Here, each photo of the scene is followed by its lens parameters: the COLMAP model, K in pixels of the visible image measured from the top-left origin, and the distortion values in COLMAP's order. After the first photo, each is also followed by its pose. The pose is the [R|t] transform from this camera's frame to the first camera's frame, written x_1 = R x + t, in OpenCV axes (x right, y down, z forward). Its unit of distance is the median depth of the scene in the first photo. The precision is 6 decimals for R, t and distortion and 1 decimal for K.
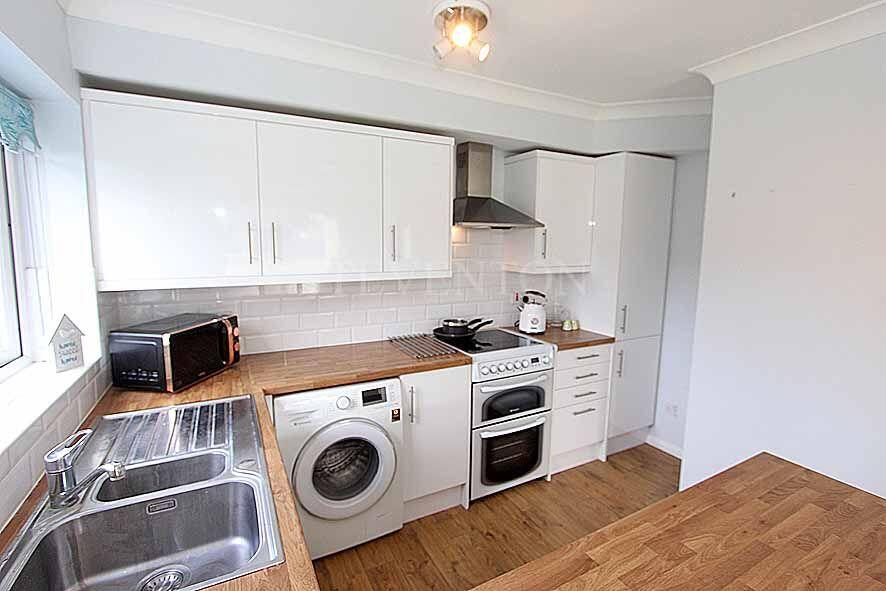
lens RADIAL K [[406.9, 0, 442.2], [0, 406.9, 291.1], [0, 0, 1]] dist [-0.012603, 0.000907]
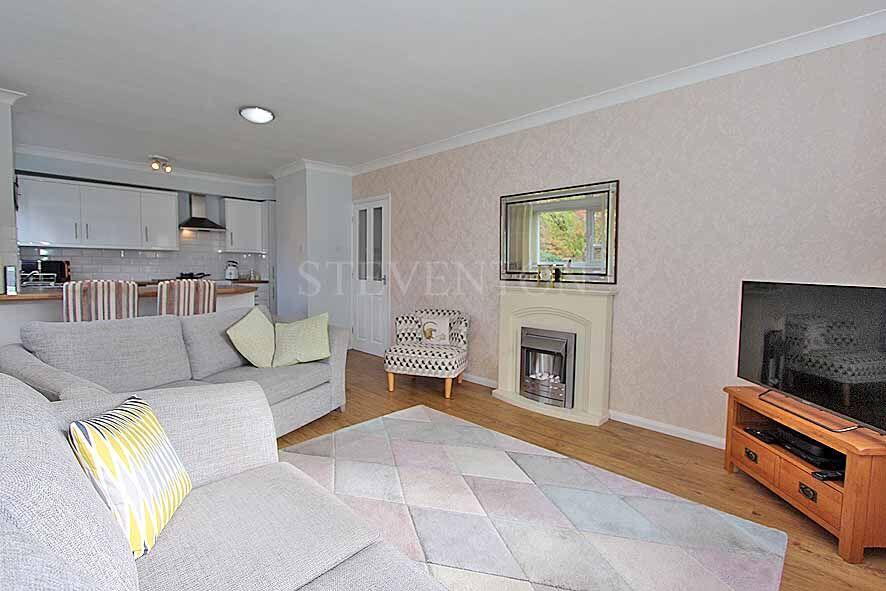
lens RADIAL K [[406.9, 0, 438.5], [0, 406.9, 293.6], [0, 0, 1]] dist [-0.012603, 0.000907]
pose [[0.962362, -0.016948, 0.271241, 0.866676], [0.032224, 0.998129, -0.051965, 0.402004], [-0.269852, 0.058750, 0.961108, -1.712643]]
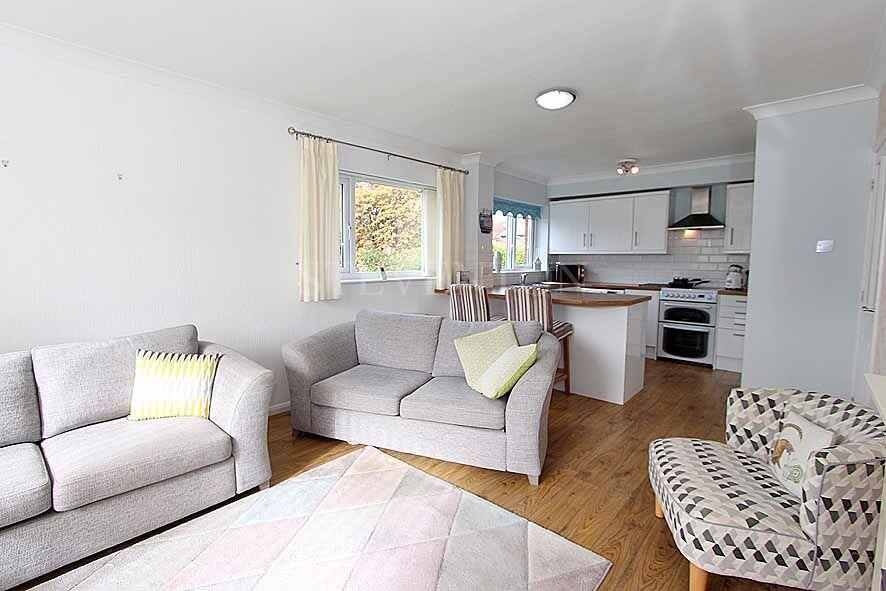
lens RADIAL K [[406.9, 0, 441.7], [0, 406.9, 292.5], [0, 0, 1]] dist [-0.012603, 0.000907]
pose [[0.342599, 0.071417, -0.936763, 1.719307], [-0.118056, 0.992475, 0.032488, 0.252655], [0.932035, 0.099460, 0.348452, -0.877980]]
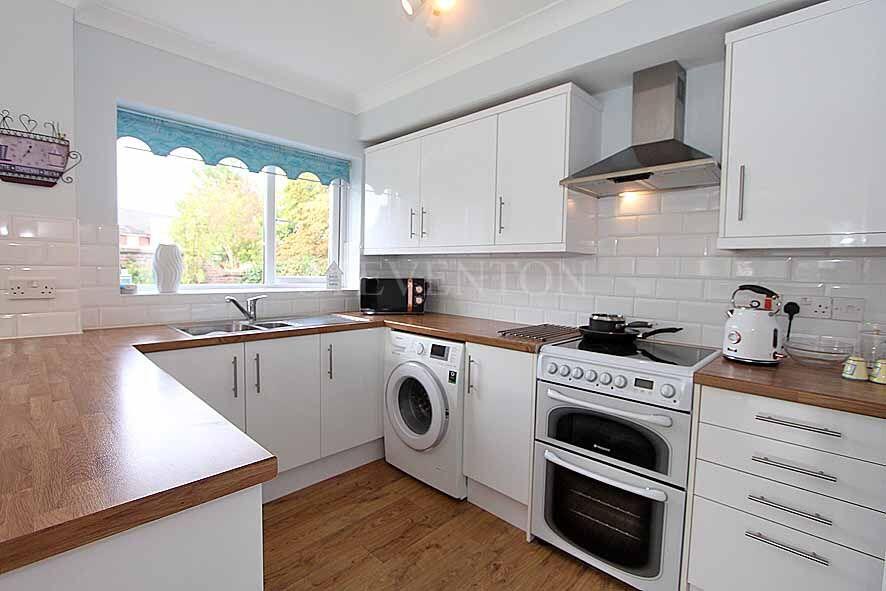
lens RADIAL K [[406.9, 0, 441.7], [0, 406.9, 286.5], [0, 0, 1]] dist [-0.012603, 0.000907]
pose [[0.316077, 0.038695, -0.947944, 0.750229], [-0.135494, 0.990767, -0.004736, 0.075628], [0.939008, 0.129938, 0.318401, 0.542944]]
